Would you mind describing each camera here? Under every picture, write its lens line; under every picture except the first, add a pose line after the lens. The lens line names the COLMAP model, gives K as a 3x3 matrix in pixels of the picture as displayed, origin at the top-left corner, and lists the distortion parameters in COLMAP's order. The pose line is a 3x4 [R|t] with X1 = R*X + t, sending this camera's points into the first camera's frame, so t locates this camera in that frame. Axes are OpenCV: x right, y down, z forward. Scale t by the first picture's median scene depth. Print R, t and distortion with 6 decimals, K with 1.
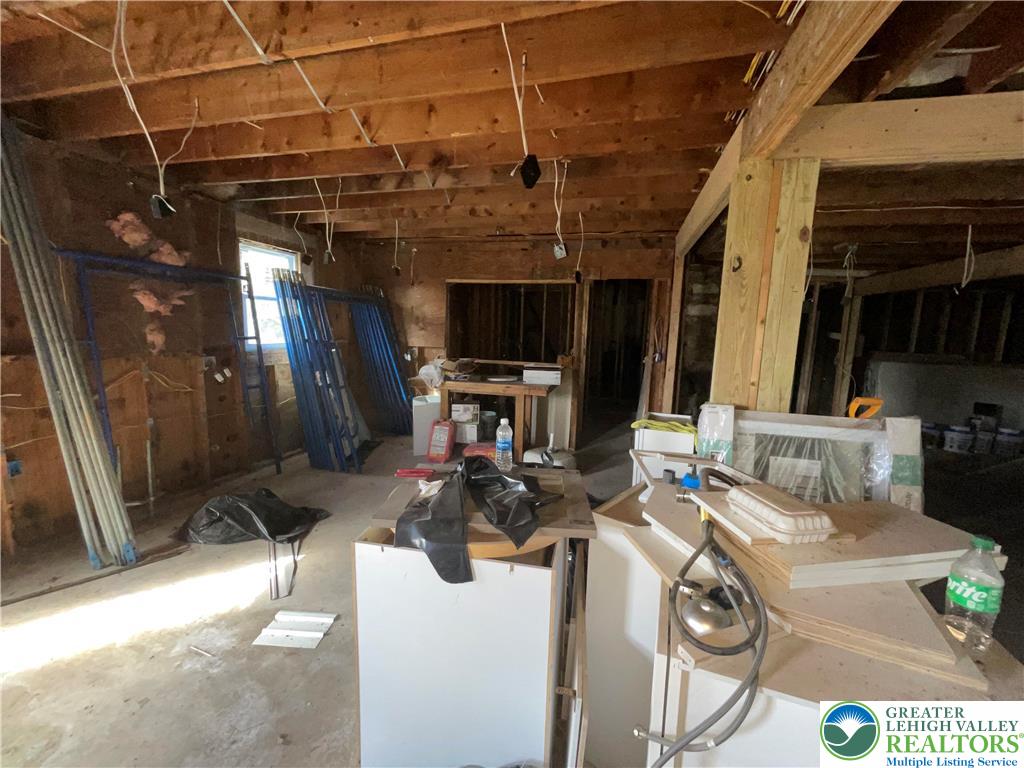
lens RADIAL K [[414.0, 0, 512.0], [0, 414.0, 384.0], [0, 0, 1]] dist [0.002403, 0.000346]
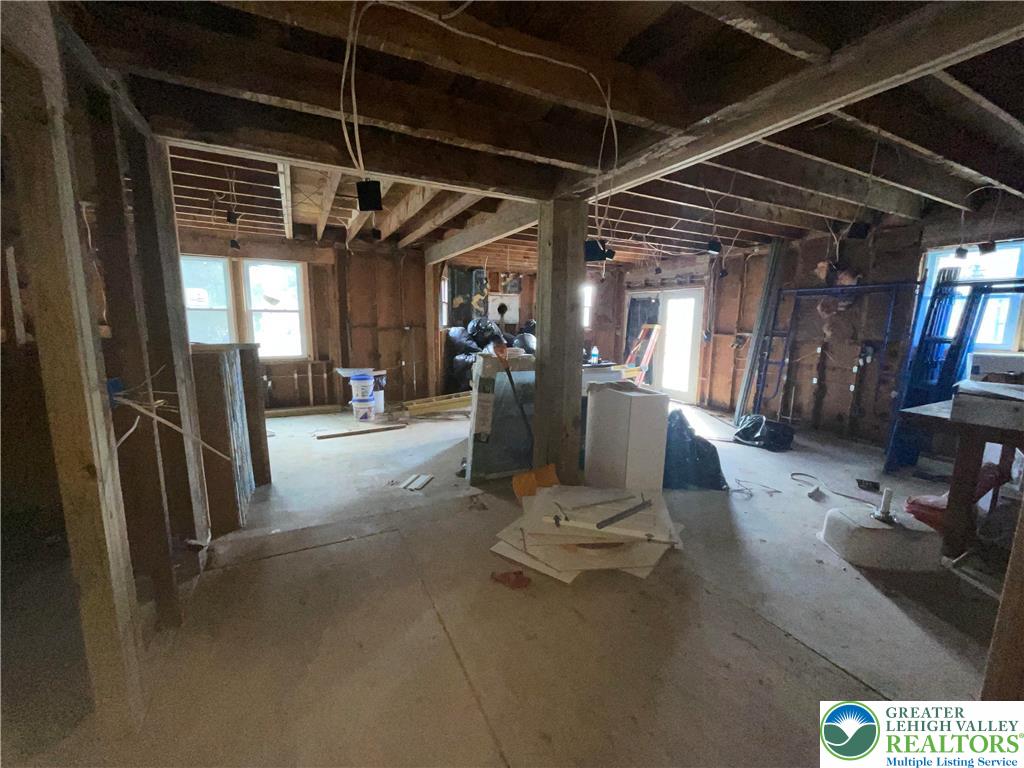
lens RADIAL K [[414.0, 0, 512.0], [0, 414.0, 384.0], [0, 0, 1]] dist [0.002403, 0.000346]
pose [[-0.745604, 0.064598, -0.663251, 1.246493], [-0.124065, 0.964433, 0.233401, -0.140733], [0.654739, 0.256311, -0.711071, 1.434761]]
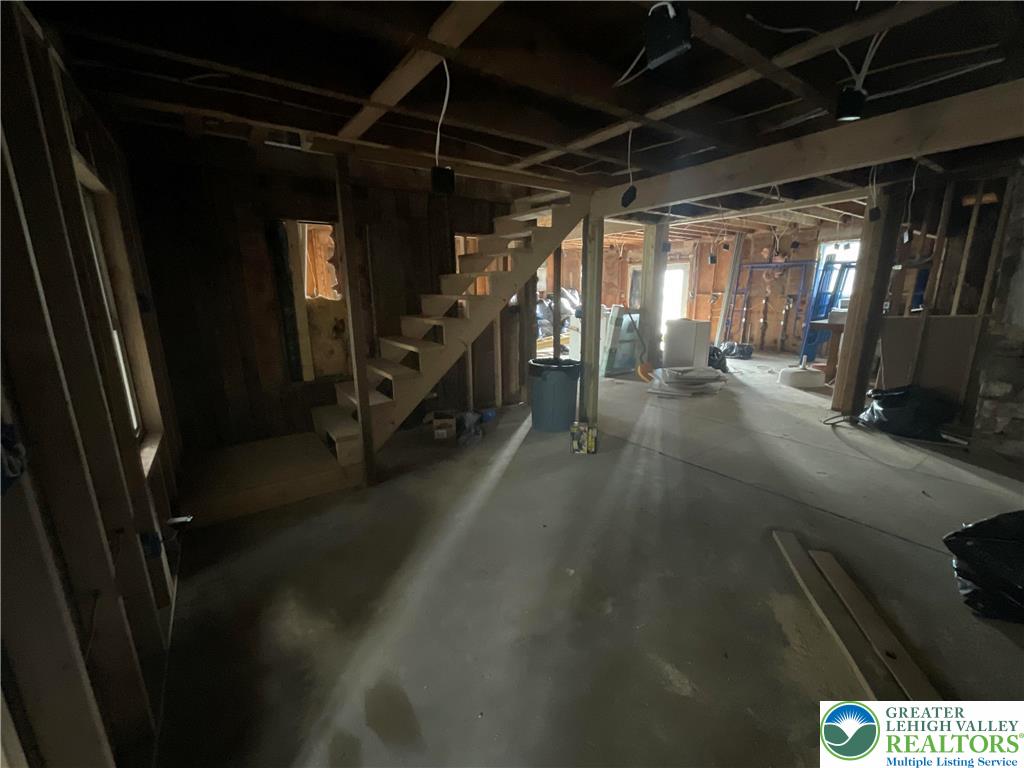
lens RADIAL K [[414.0, 0, 512.0], [0, 414.0, 384.0], [0, 0, 1]] dist [0.002403, 0.000346]
pose [[-0.636565, 0.154250, -0.755640, 2.532690], [-0.110505, 0.951442, 0.287311, -0.122534], [0.763265, 0.266394, -0.588609, 1.522753]]
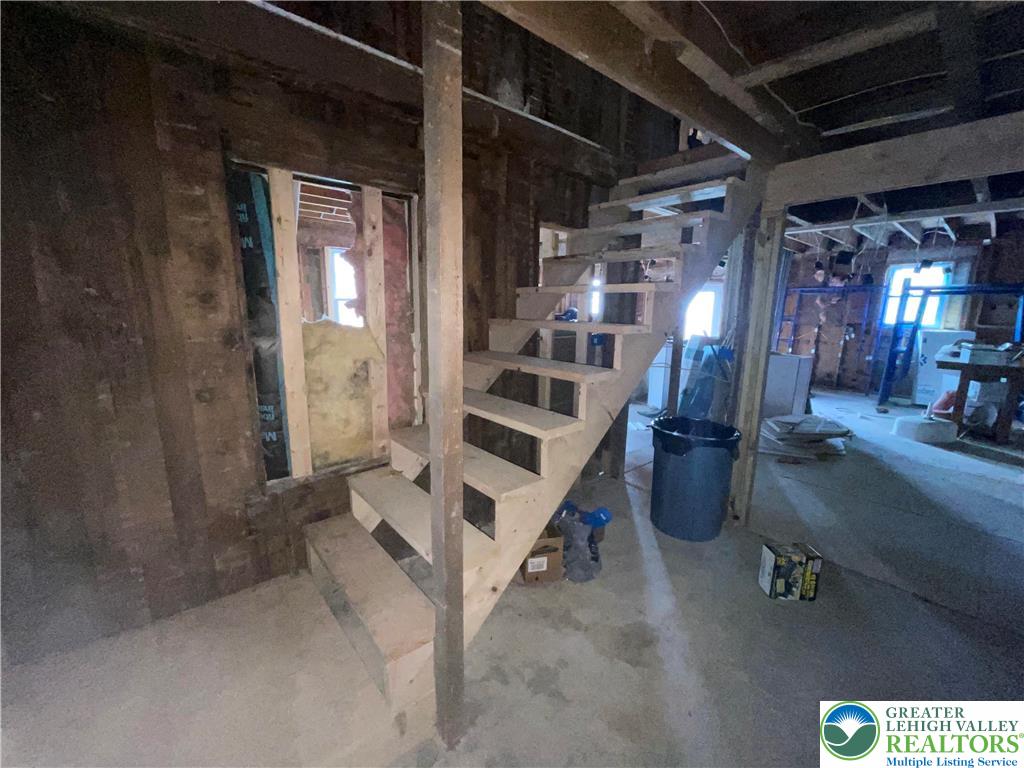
lens RADIAL K [[411.0, 0, 512.0], [0, 411.0, 384.0], [0, 0, 1]] dist [0.007278, 0.000077]
pose [[-0.571000, 0.117517, -0.812495, 2.311472], [-0.139378, 0.961457, 0.237013, -0.054417], [0.809032, 0.248578, -0.532612, 0.923906]]
